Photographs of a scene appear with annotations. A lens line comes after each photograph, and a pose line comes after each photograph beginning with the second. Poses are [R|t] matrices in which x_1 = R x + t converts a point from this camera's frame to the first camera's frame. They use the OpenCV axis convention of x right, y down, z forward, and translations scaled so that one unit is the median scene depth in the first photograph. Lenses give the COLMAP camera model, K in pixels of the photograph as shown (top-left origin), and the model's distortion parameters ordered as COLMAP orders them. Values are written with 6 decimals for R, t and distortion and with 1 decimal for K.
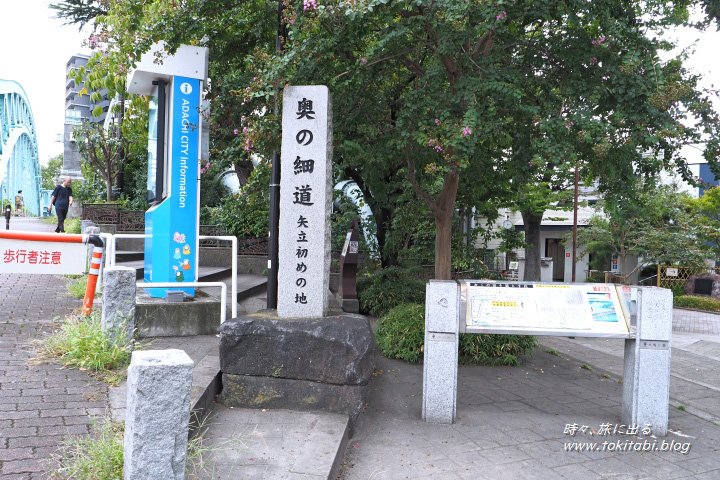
lens RADIAL K [[512.0, 0, 360.0], [0, 512.0, 240.0], [0, 0, 1]] dist [-0.056438, 0.010679]
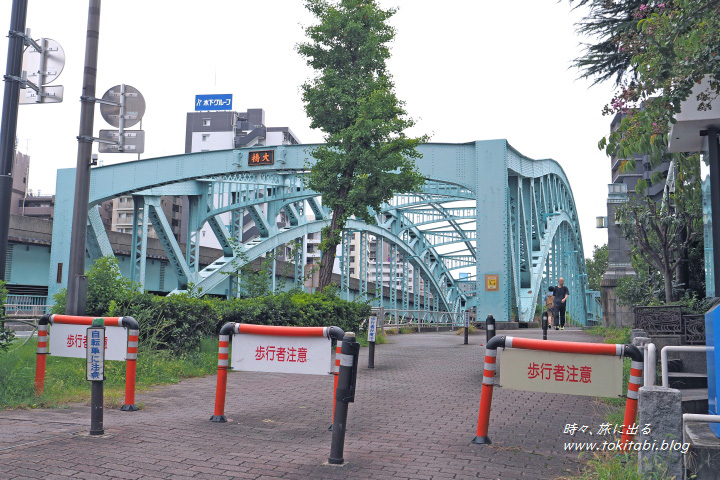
lens RADIAL K [[512.0, 0, 360.0], [0, 512.0, 240.0], [0, 0, 1]] dist [-0.056438, 0.010679]
pose [[0.674059, -0.119646, -0.728924, -0.265363], [-0.011267, 0.985015, -0.172100, -0.036792], [0.738592, 0.124218, 0.662610, 0.199423]]
